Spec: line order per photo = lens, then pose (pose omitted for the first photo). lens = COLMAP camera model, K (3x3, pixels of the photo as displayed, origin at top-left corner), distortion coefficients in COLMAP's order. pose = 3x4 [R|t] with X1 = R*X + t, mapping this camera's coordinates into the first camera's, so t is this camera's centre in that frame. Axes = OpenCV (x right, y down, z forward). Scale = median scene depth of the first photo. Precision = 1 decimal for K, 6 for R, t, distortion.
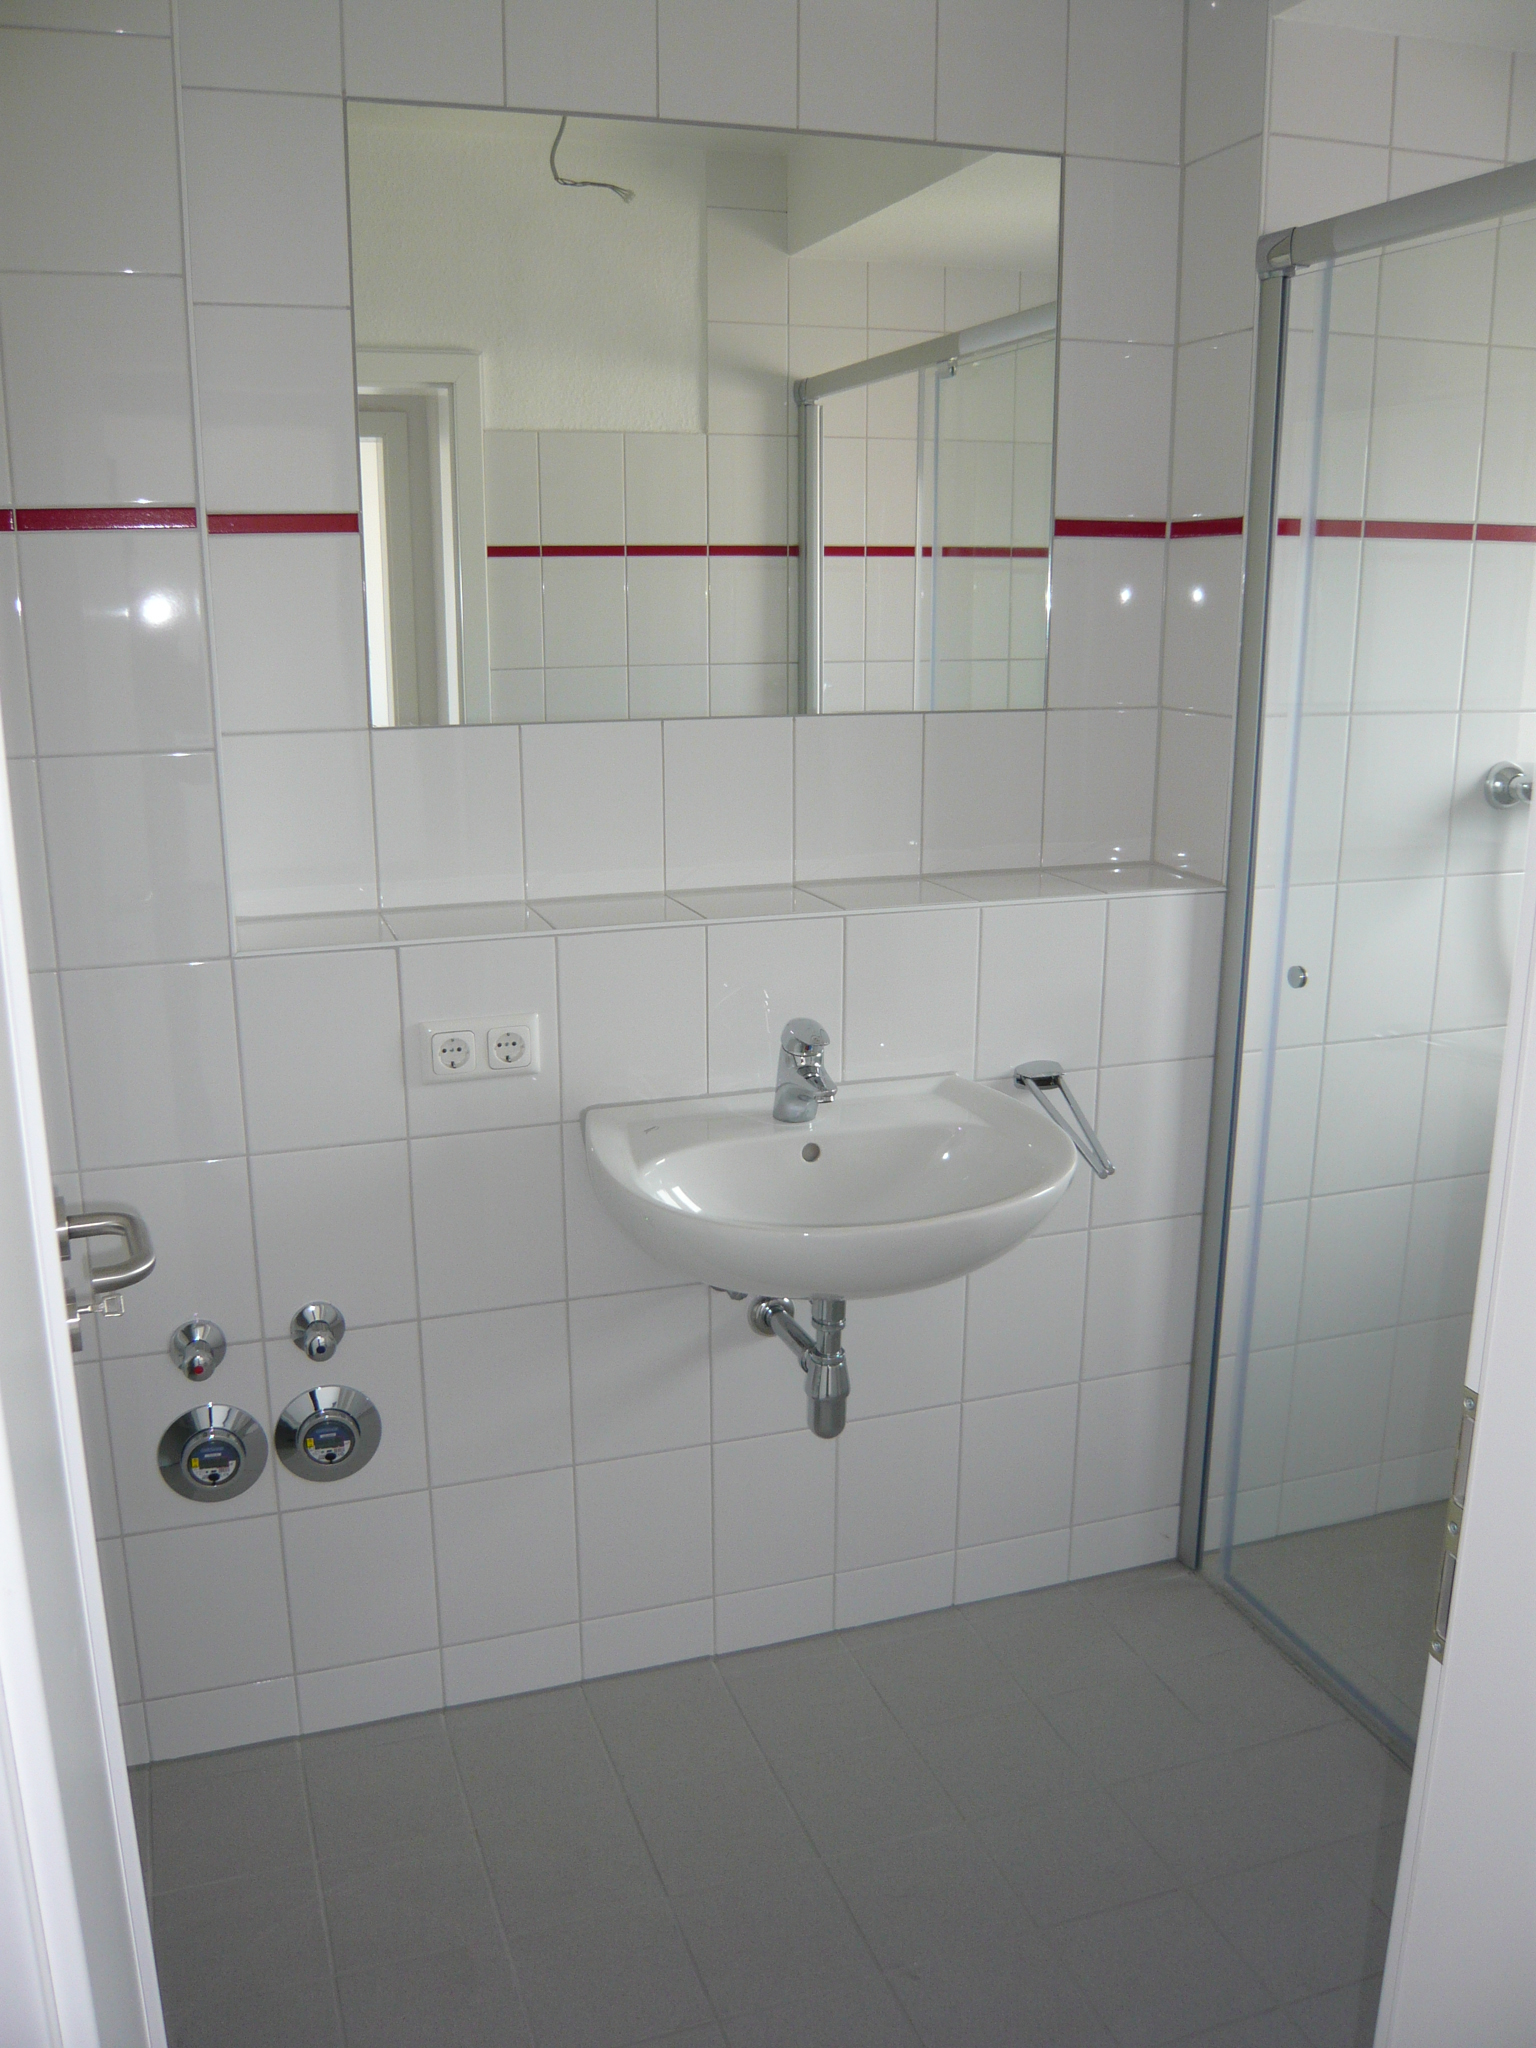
lens RADIAL K [[1710.7, 0, 764.5], [0, 1710.7, 1015.3], [0, 0, 1]] dist [-0.097147, 0.044268]
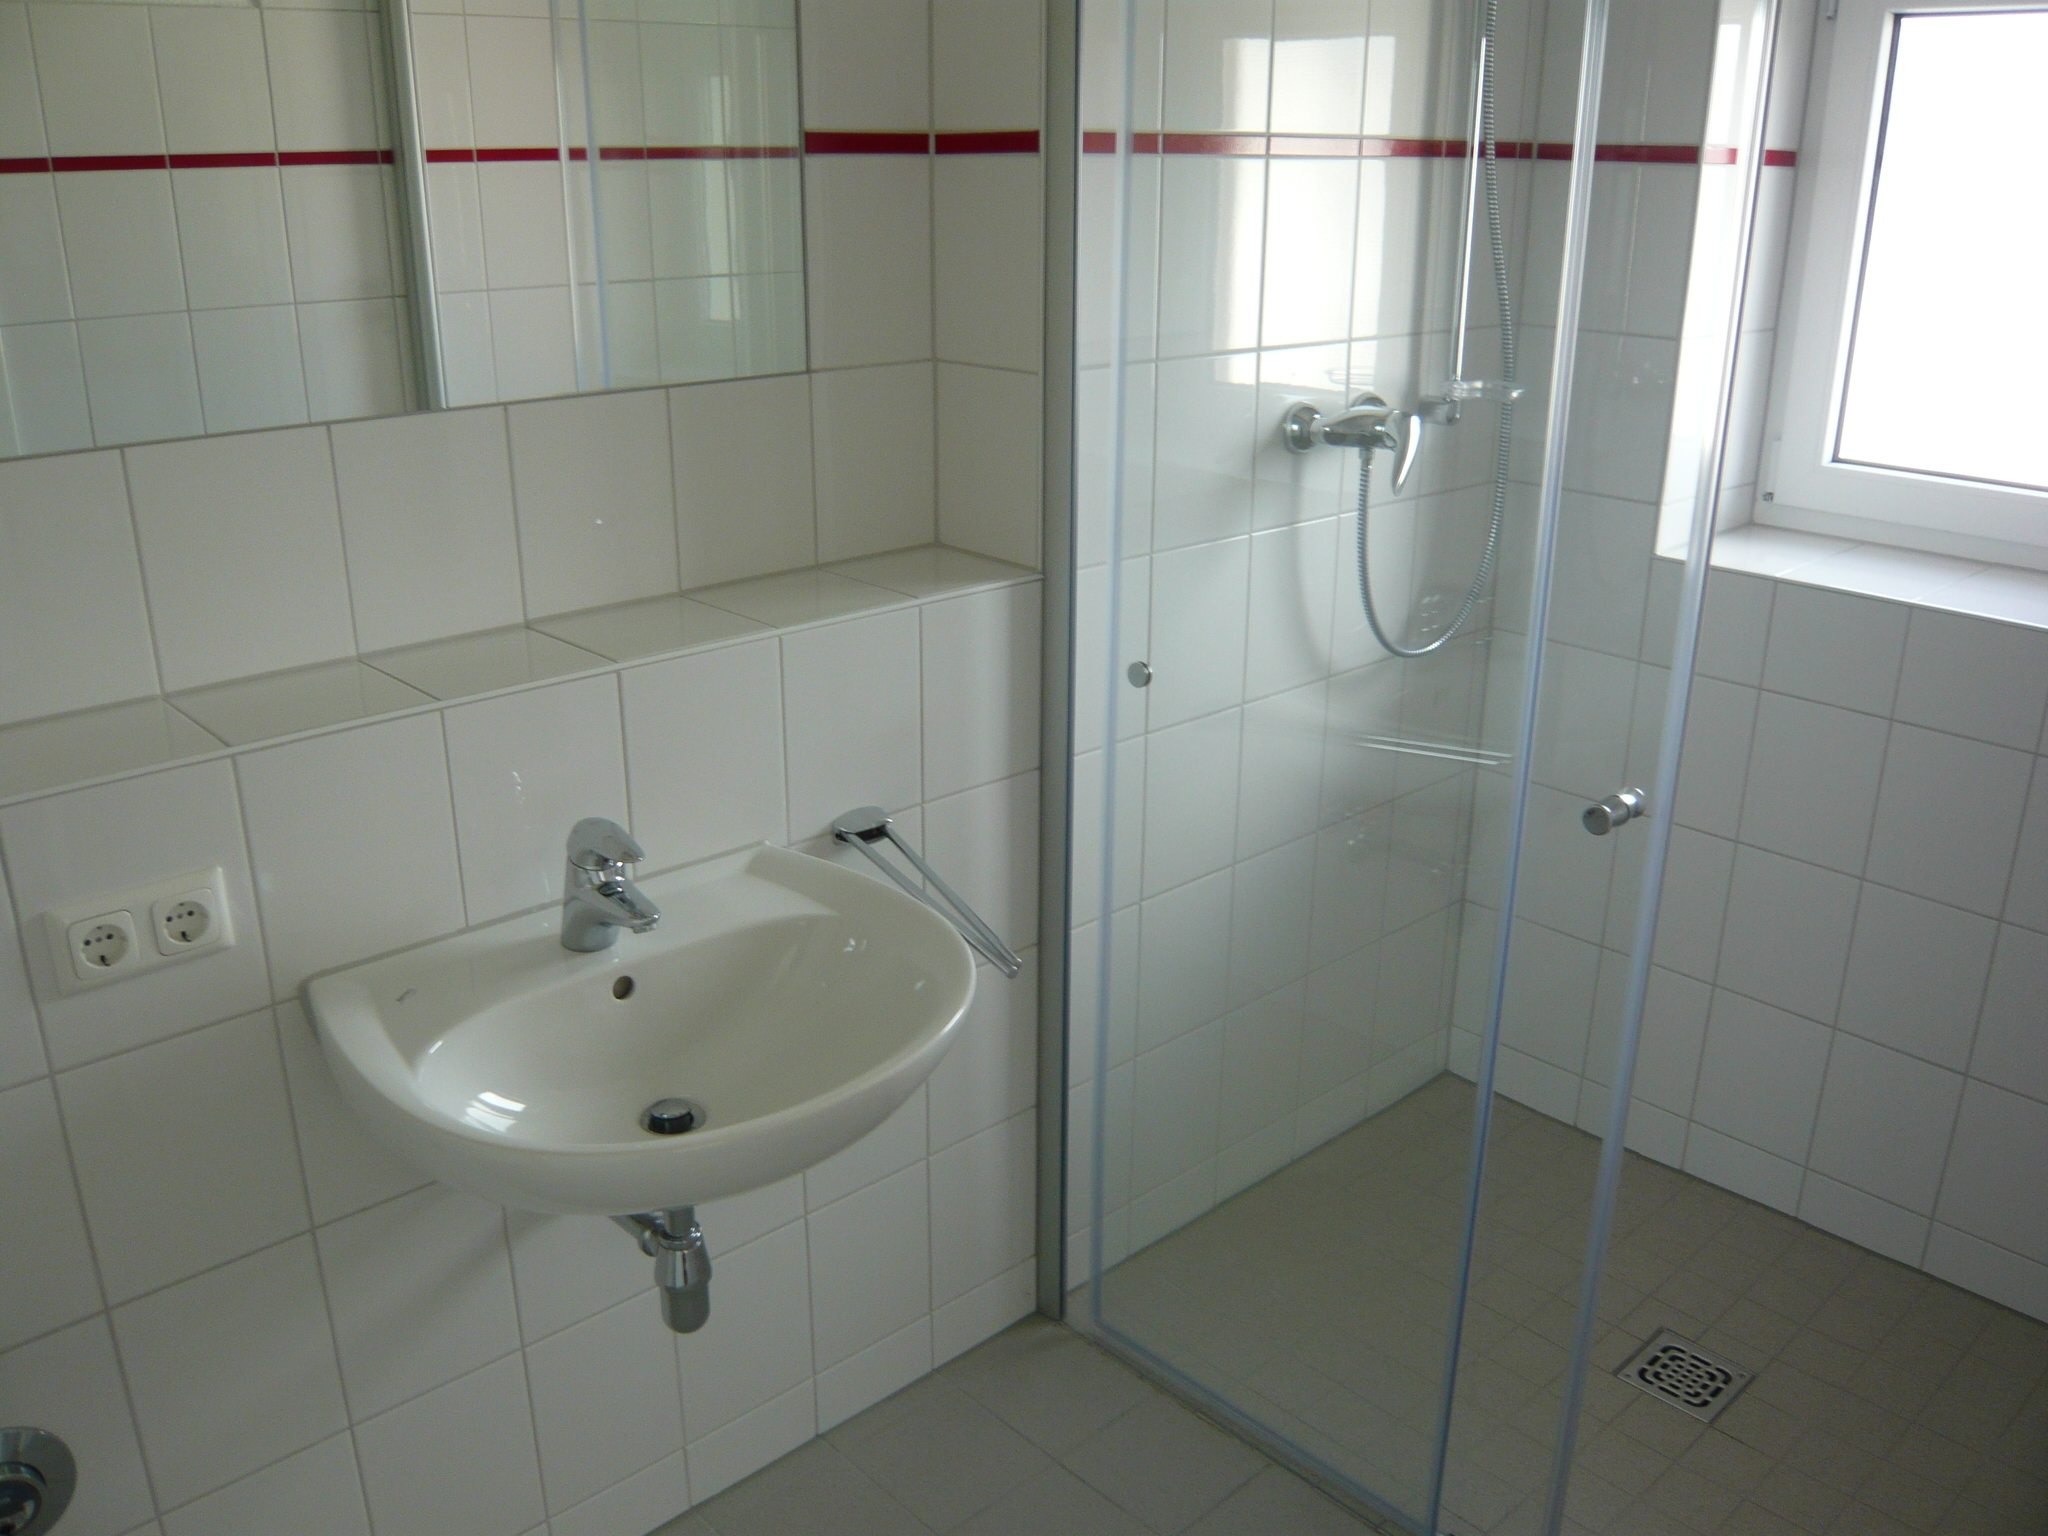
lens RADIAL K [[1710.7, 0, 1018.1], [0, 1710.7, 781.5], [0, 0, 1]] dist [-0.097147, 0.044268]
pose [[0.917290, -0.134363, 0.374867, -0.076242], [0.094429, 0.987901, 0.123025, -0.080762], [-0.386862, -0.077451, 0.918879, 0.212379]]
